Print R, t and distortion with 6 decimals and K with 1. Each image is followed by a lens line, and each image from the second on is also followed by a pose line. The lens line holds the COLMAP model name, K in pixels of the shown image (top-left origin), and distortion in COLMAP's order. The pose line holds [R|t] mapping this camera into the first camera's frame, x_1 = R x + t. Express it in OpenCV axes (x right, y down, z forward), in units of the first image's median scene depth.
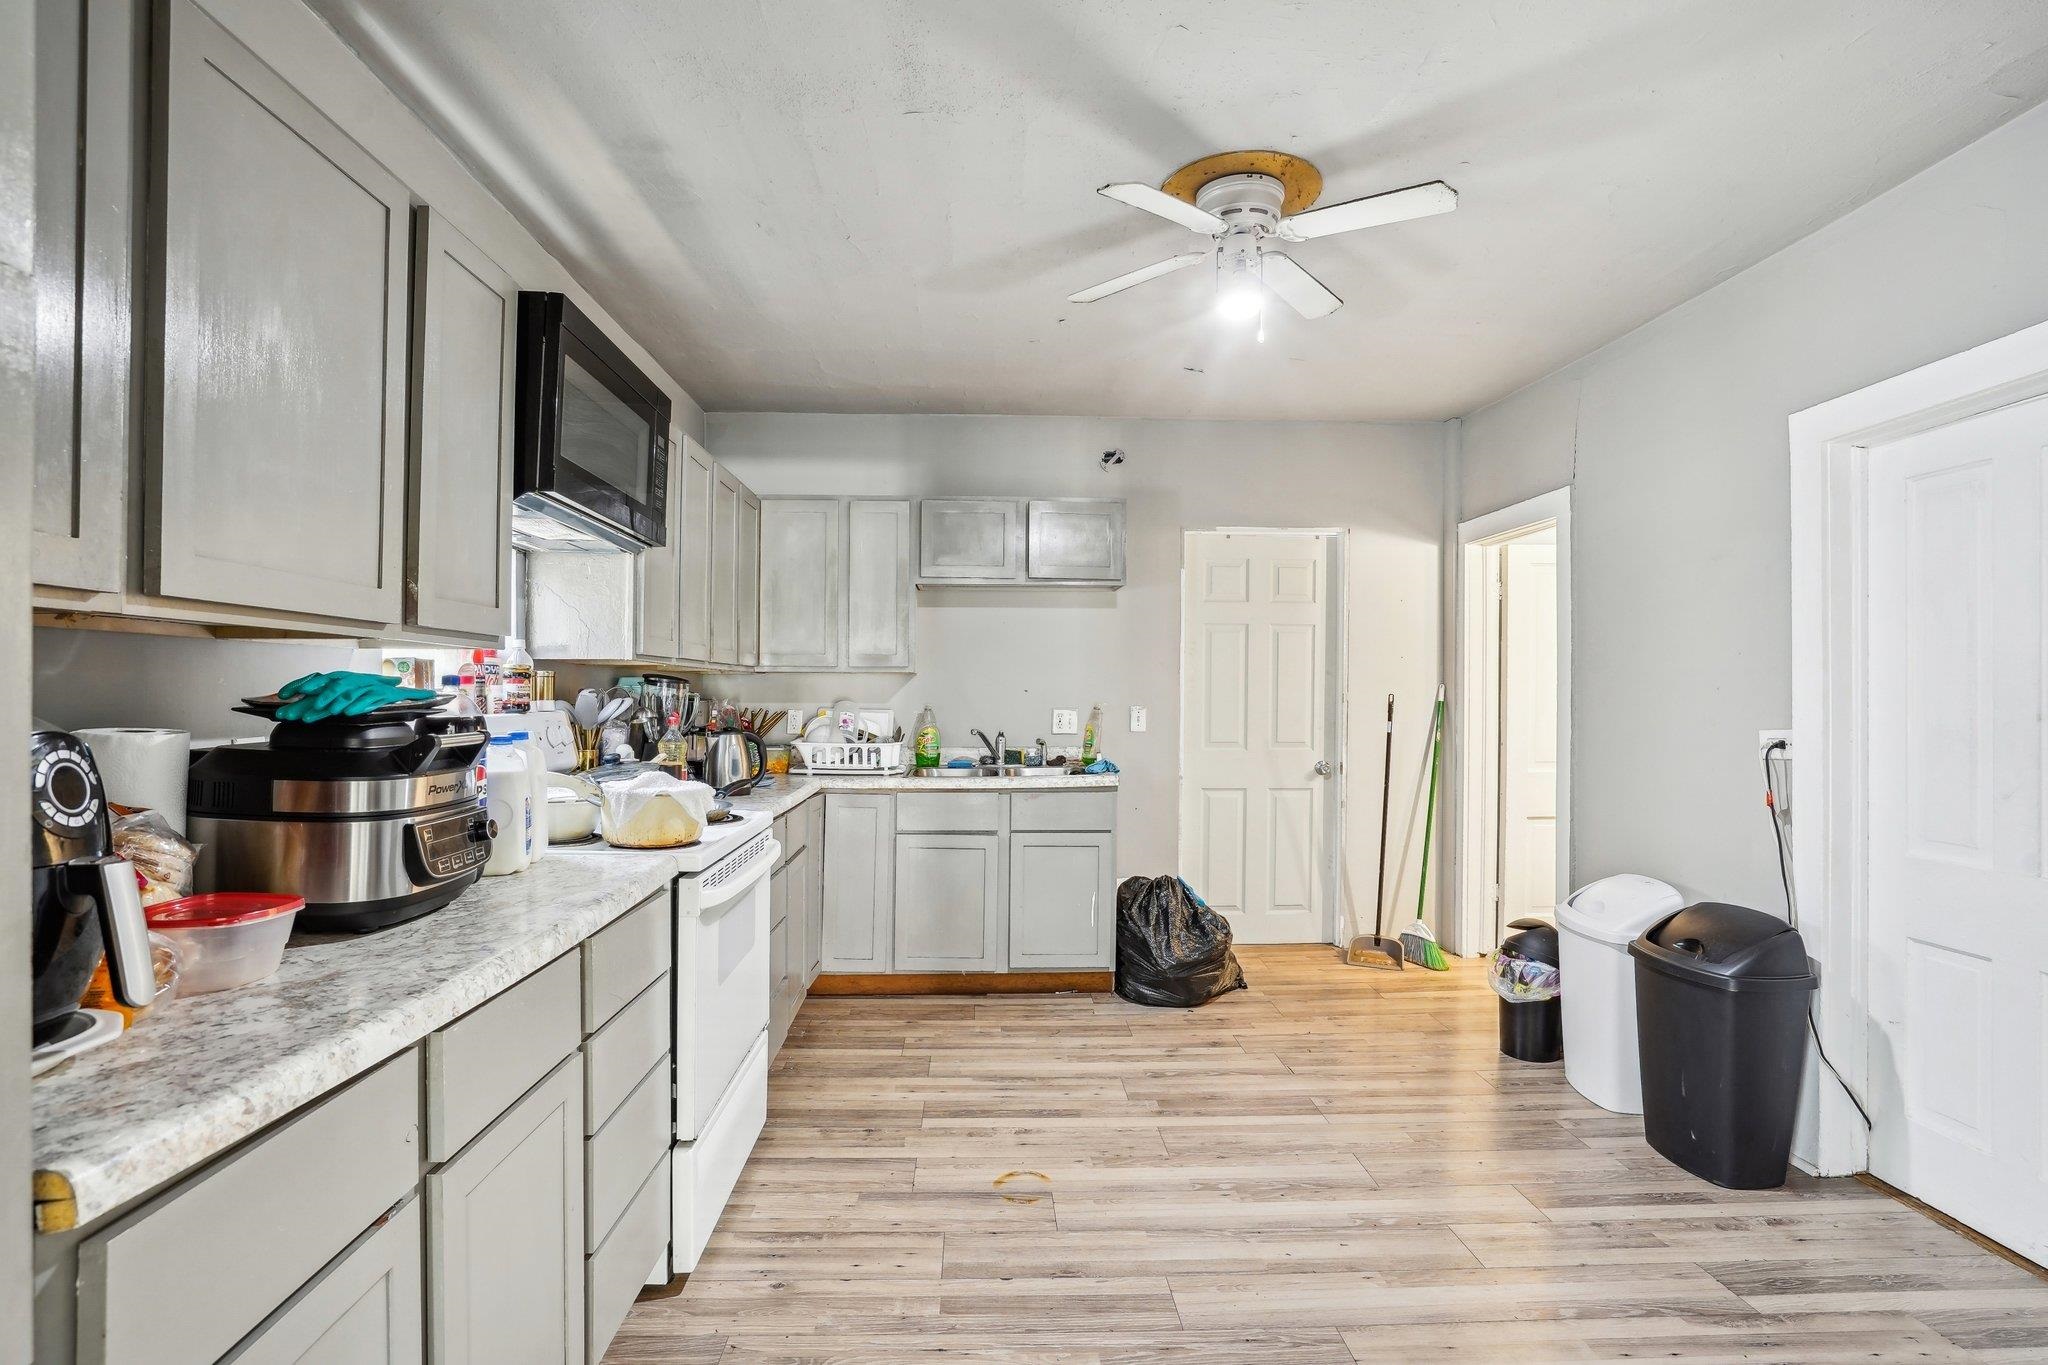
lens RADIAL K [[1031.6, 0, 1022.1], [0, 1031.6, 690.7], [0, 0, 1]] dist [-0.042546, 0.000659]
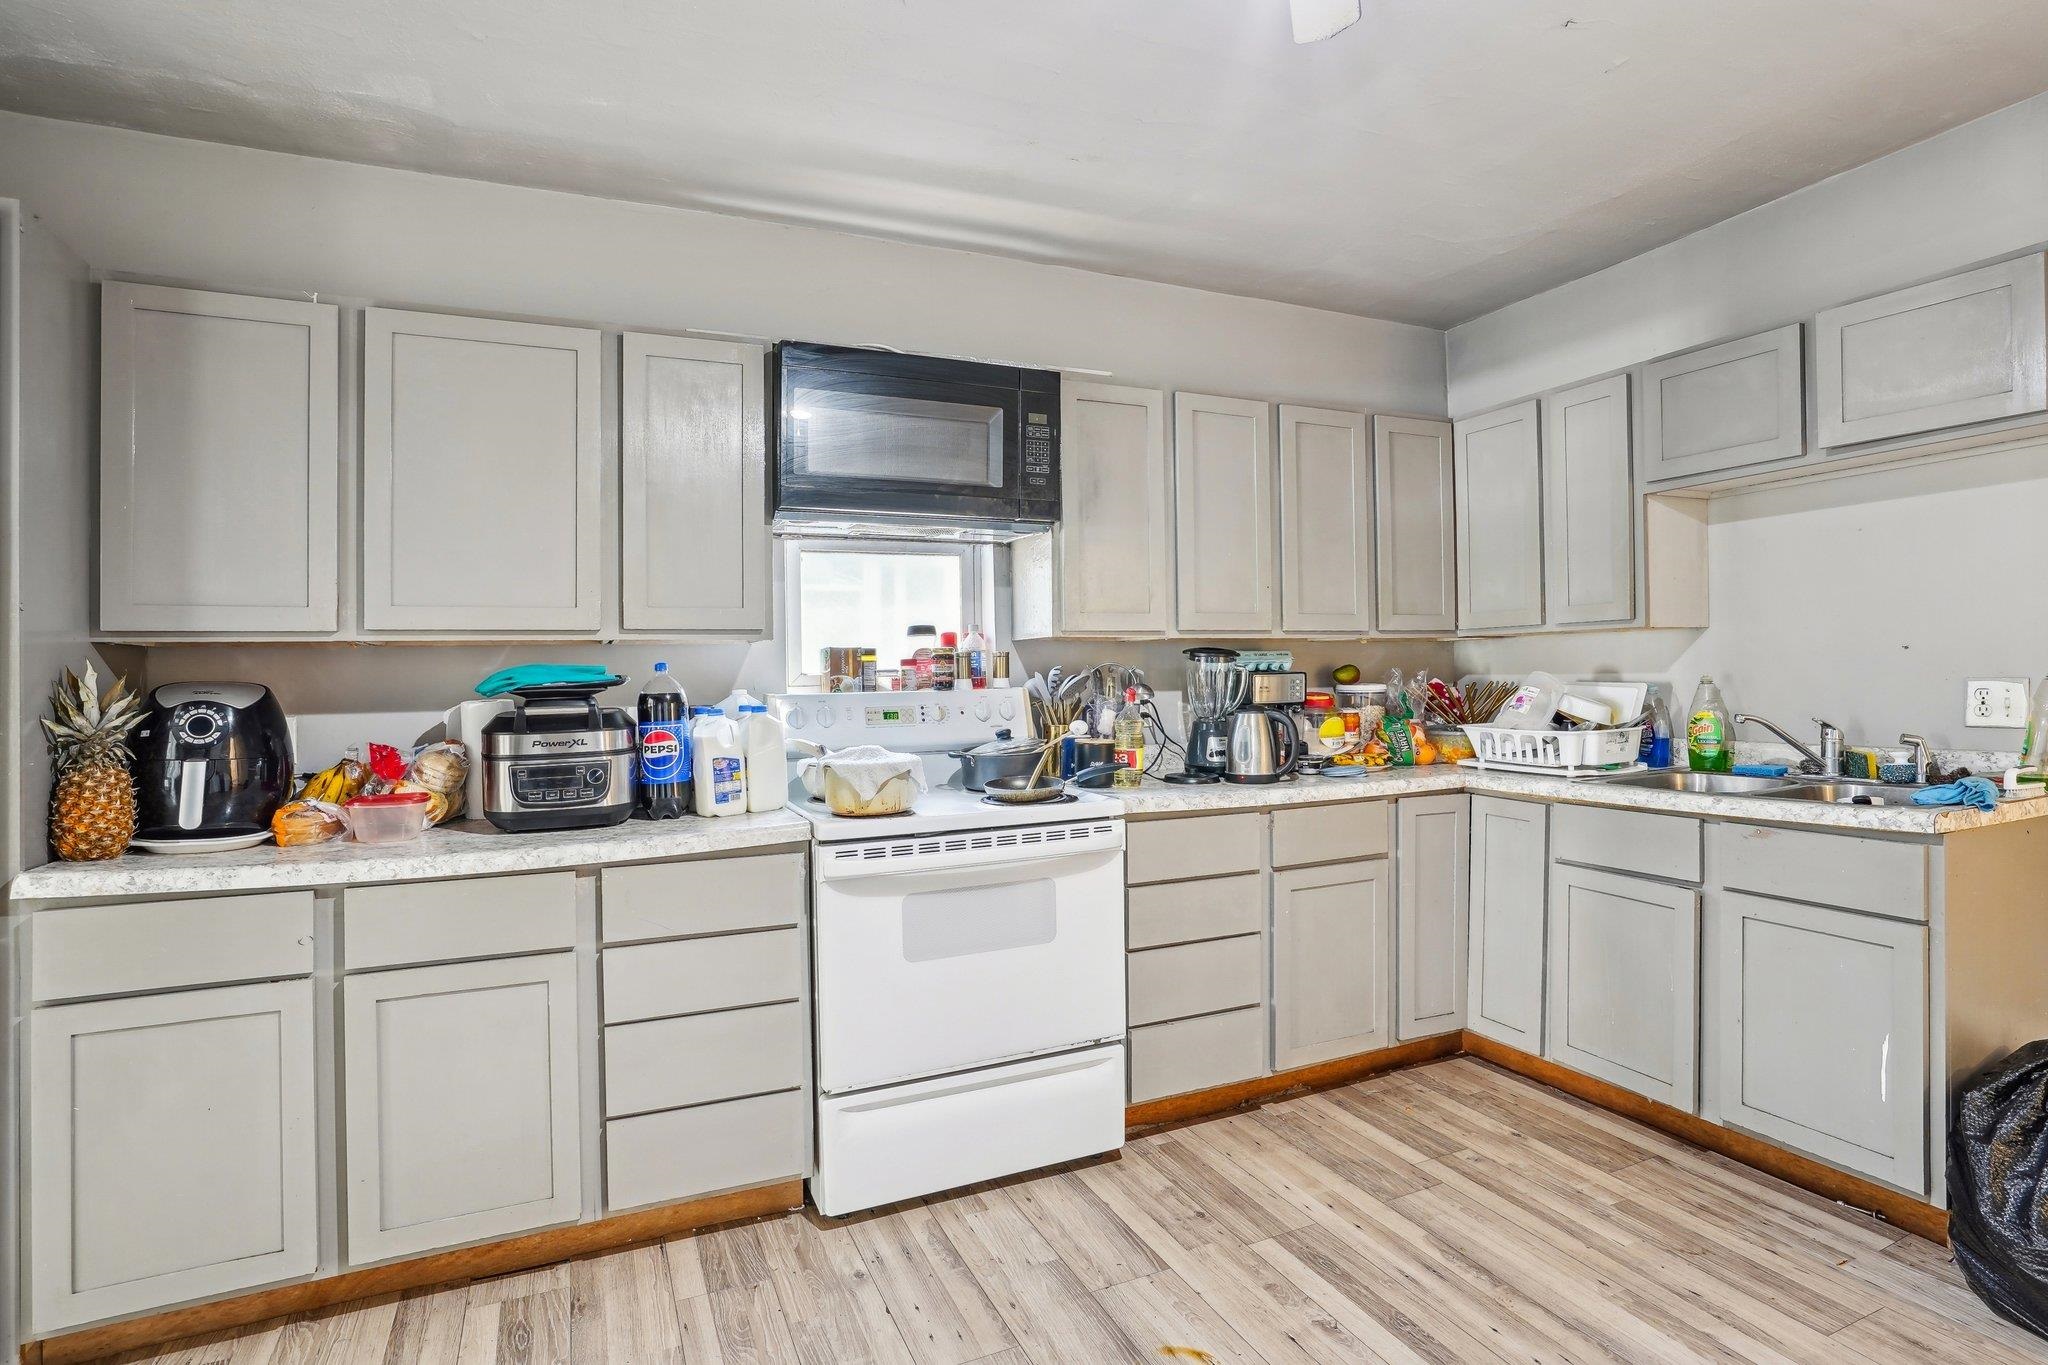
lens RADIAL K [[1016.0, 0, 991.6], [0, 1016.0, 666.5], [0, 0, 1]] dist [-0.040645, 0.011967]
pose [[0.353016, -0.021437, -0.935372, 0.438052], [0.022678, 0.999640, -0.014351, 0.009698], [0.935342, -0.016147, 0.353375, 0.477132]]
